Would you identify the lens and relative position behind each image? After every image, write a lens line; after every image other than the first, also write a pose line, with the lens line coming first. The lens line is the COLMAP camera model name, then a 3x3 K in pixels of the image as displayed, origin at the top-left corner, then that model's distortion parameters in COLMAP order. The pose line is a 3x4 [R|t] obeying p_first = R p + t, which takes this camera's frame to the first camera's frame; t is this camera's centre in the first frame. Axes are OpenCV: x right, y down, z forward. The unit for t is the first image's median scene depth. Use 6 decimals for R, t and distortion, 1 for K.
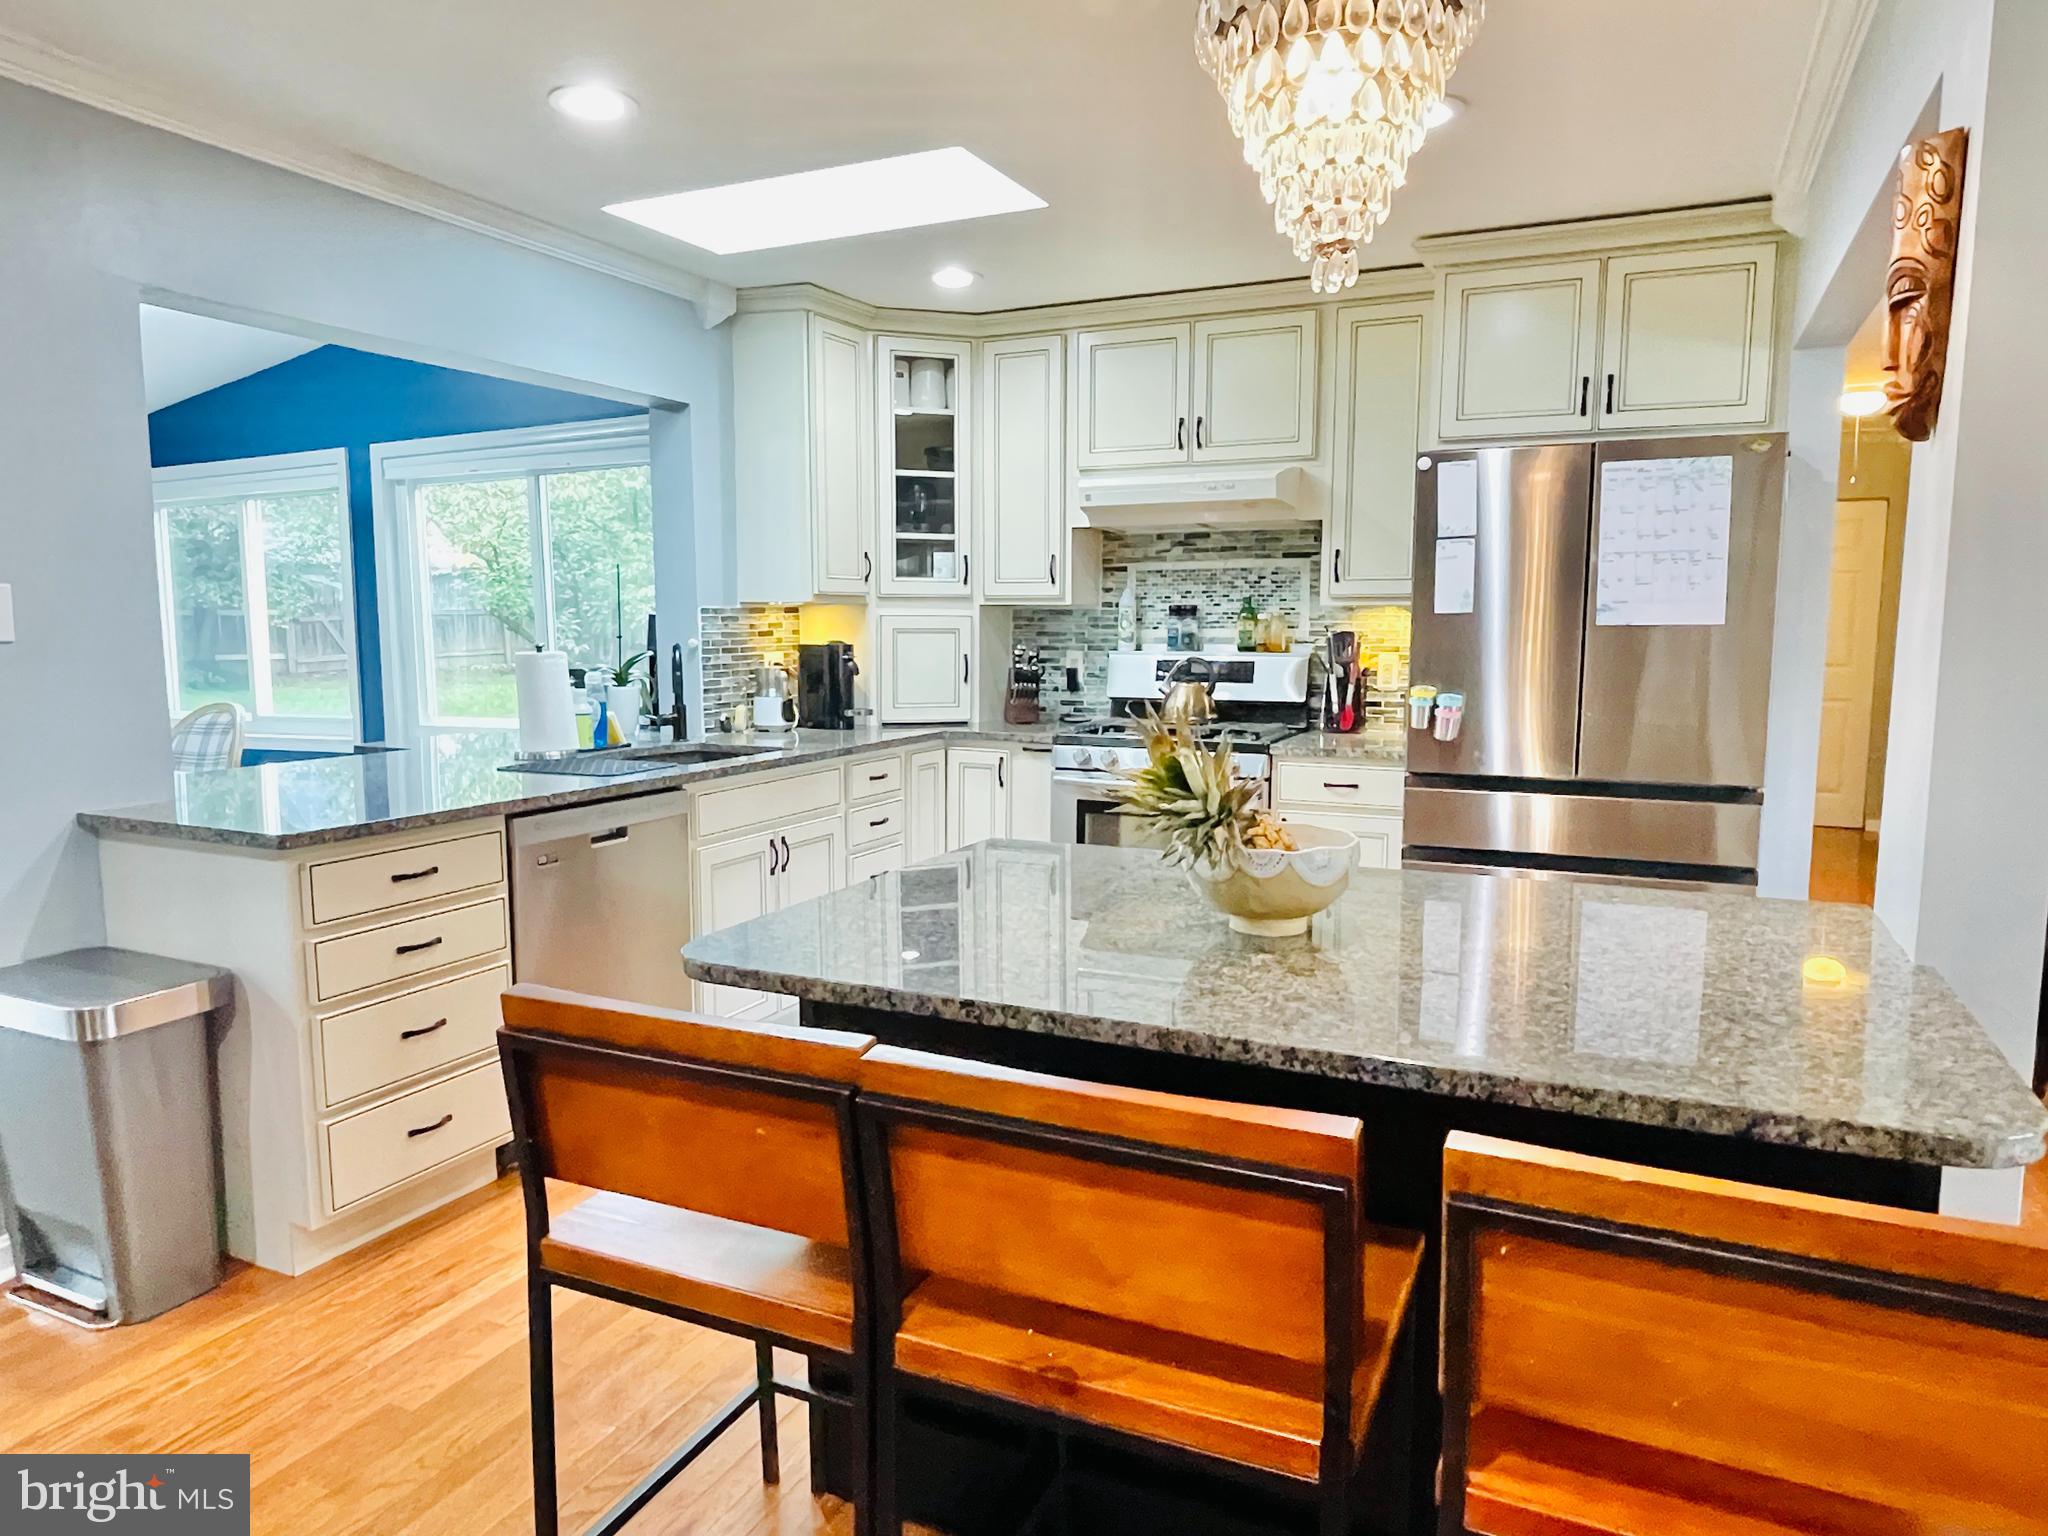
lens RADIAL K [[1314.2, 0, 1008.1], [0, 1314.2, 786.3], [0, 0, 1]] dist [0.006699, -0.011278]
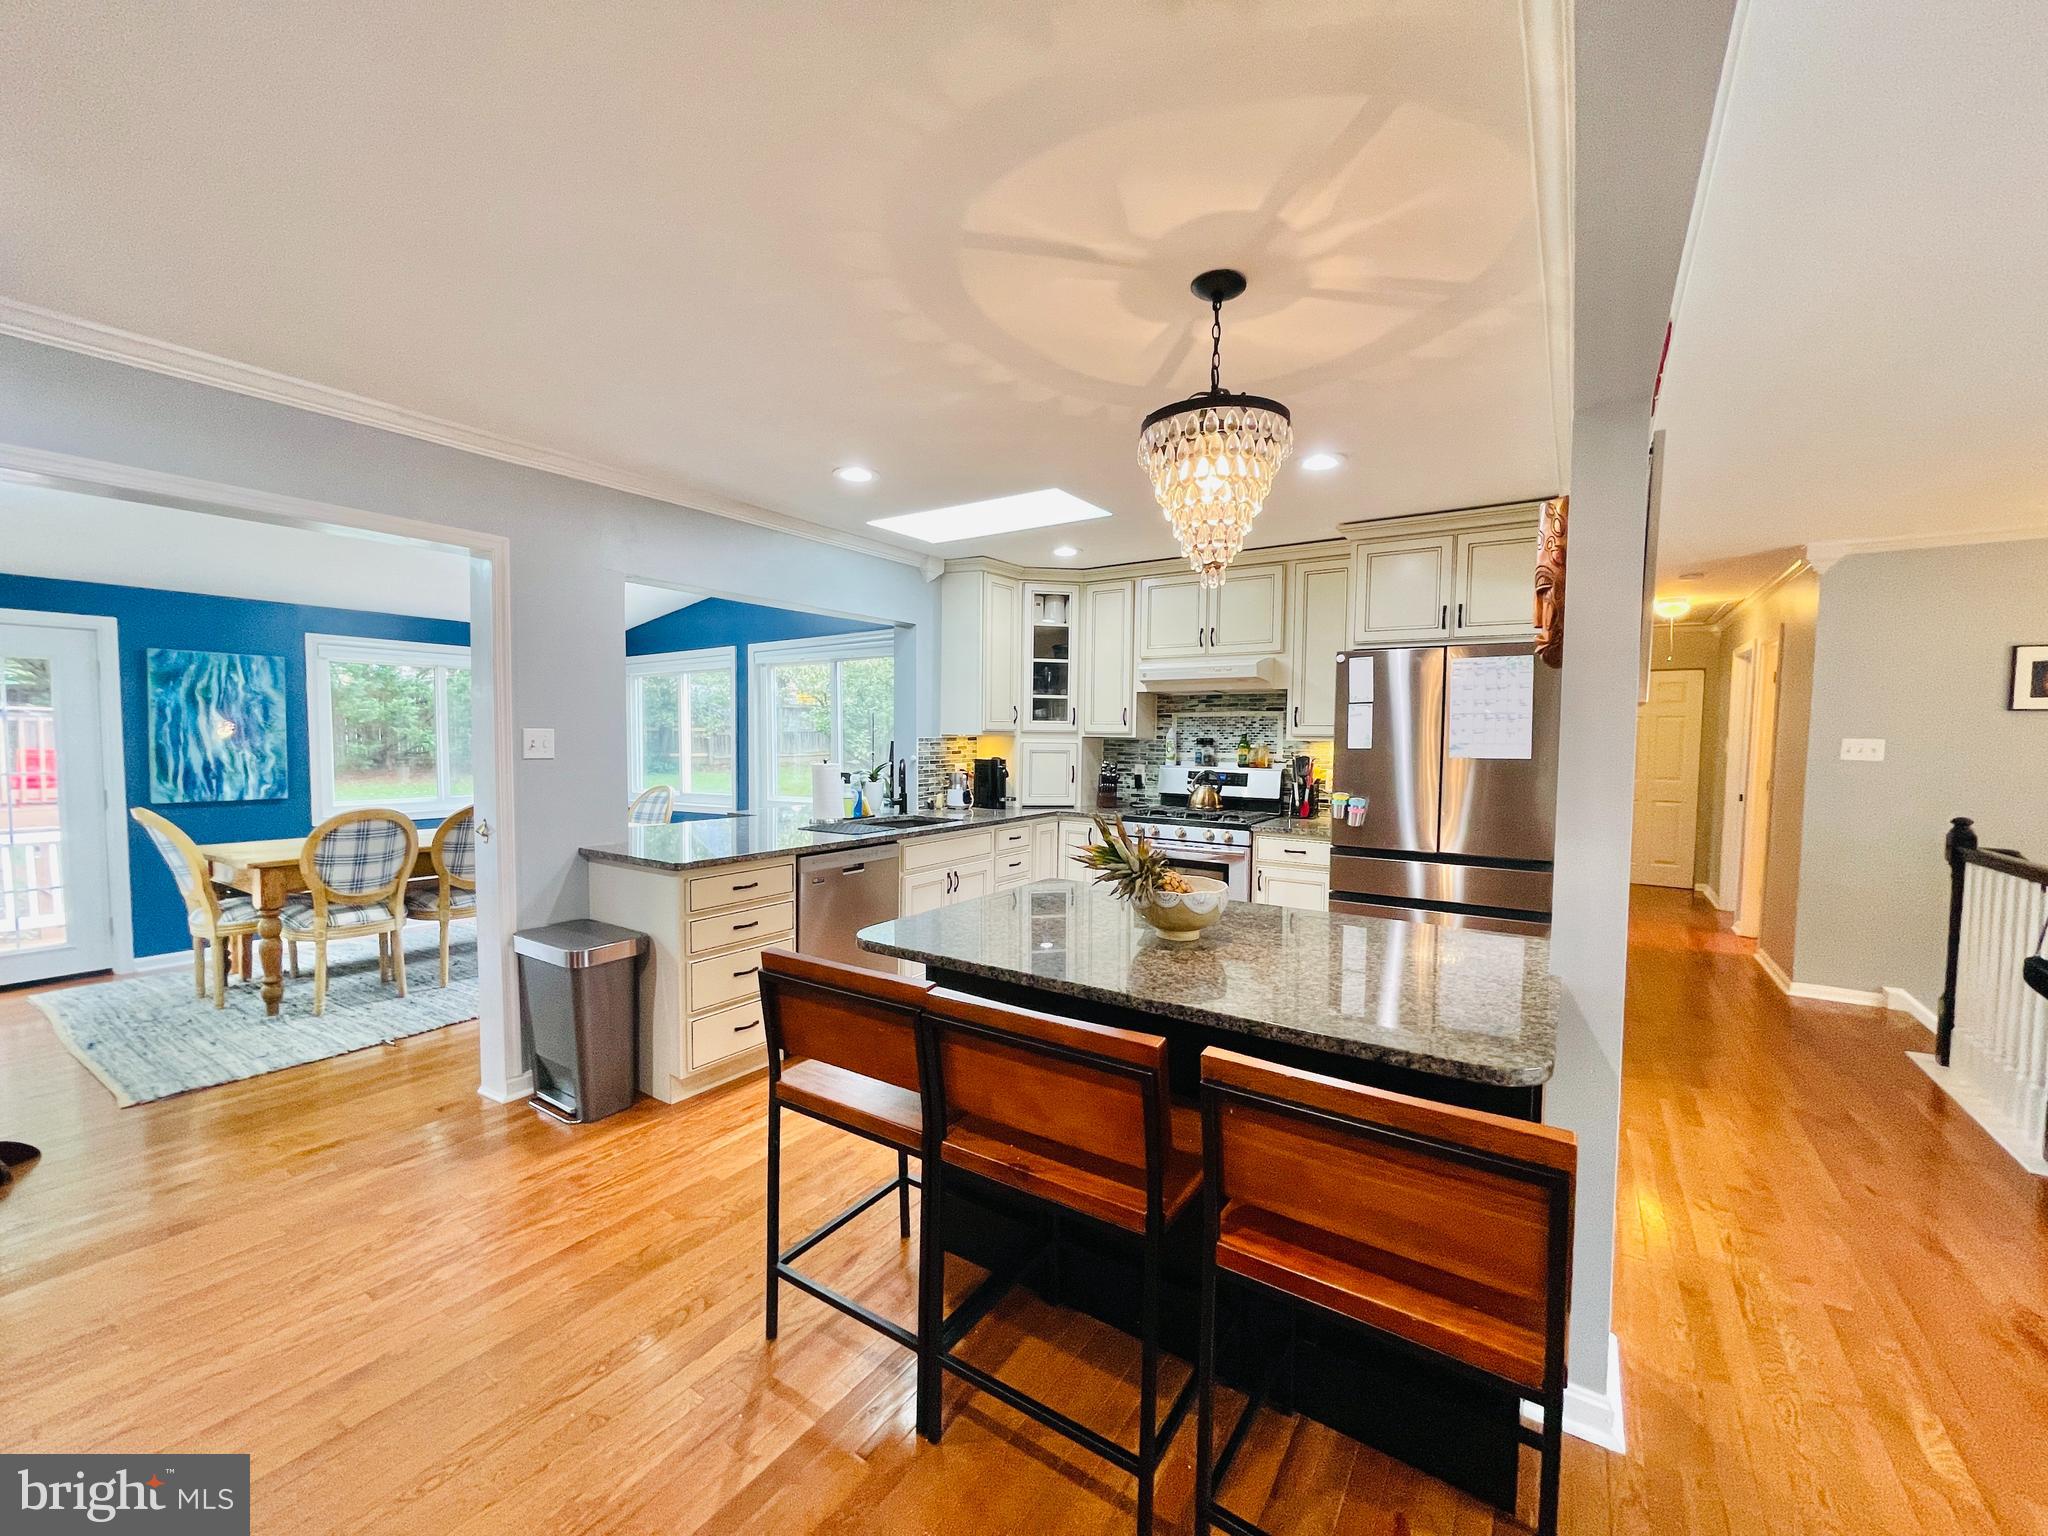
lens RADIAL K [[826.4, 0, 1012.9], [0, 826.4, 779.3], [0, 0, 1]] dist [-0.002947, 0.000542]
pose [[0.988689, 0.017968, -0.148901, 0.053063], [-0.028700, 0.997117, -0.070241, -0.007265], [0.147210, 0.073720, 0.986354, -0.057933]]
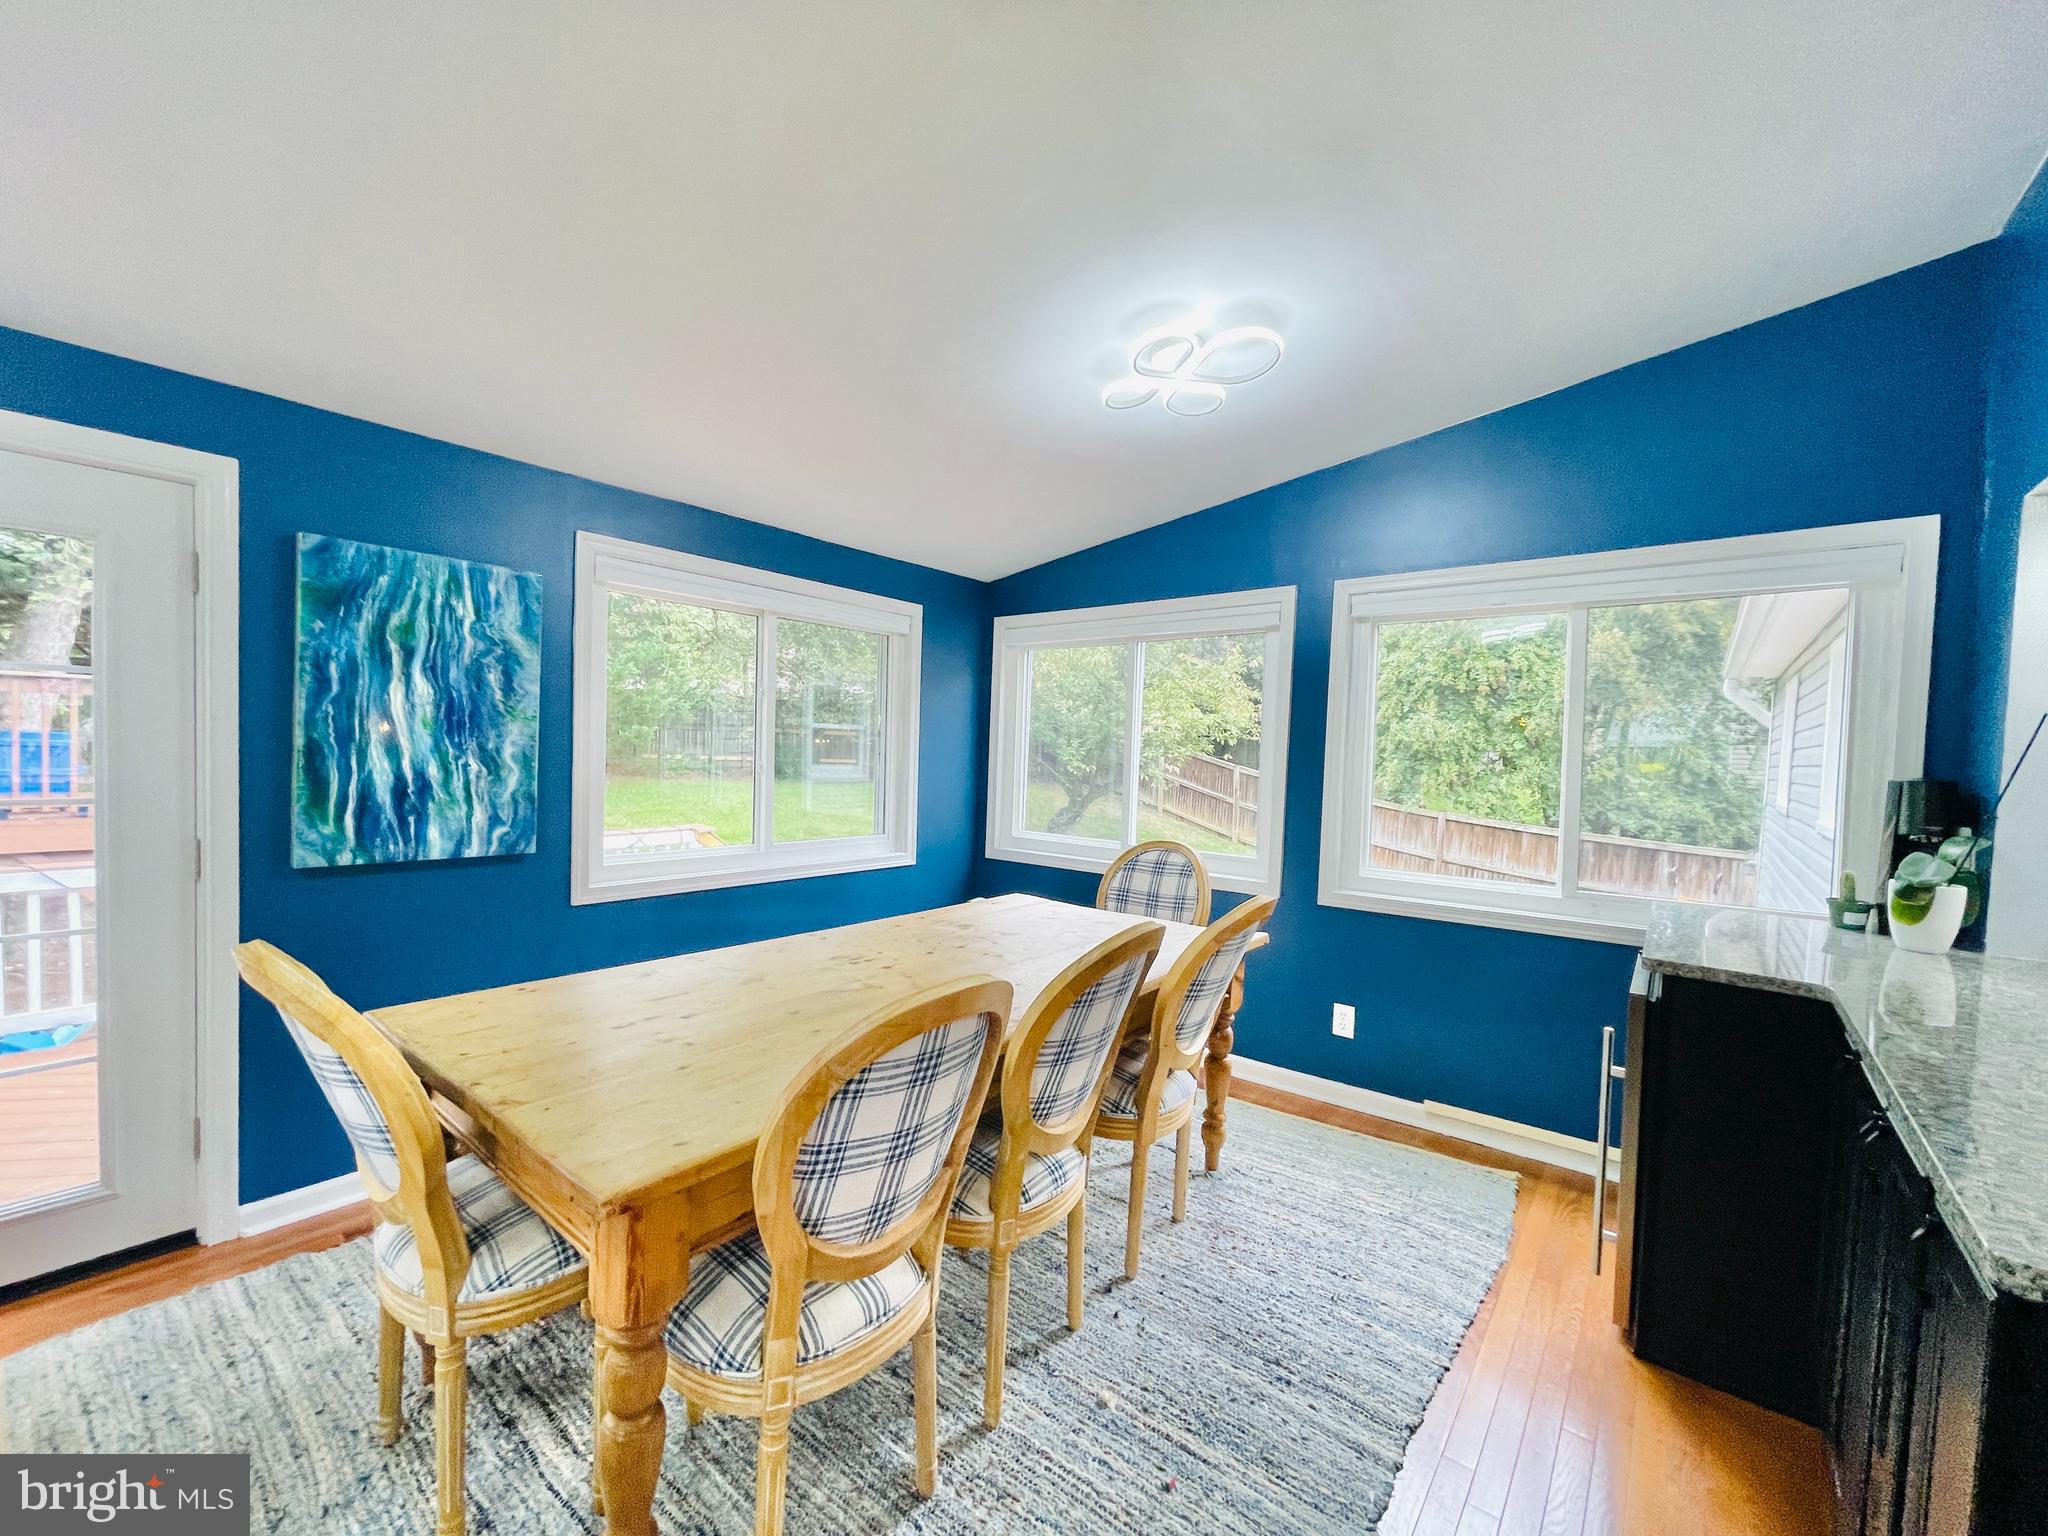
lens RADIAL K [[826.4, 0, 1003.6], [0, 826.4, 776.8], [0, 0, 1]] dist [-0.002947, 0.000542]
pose [[0.968822, 0.047449, -0.243174, -0.664009], [-0.069025, 0.994322, -0.080986, -0.061856], [0.237950, 0.095246, 0.966596, 0.442643]]
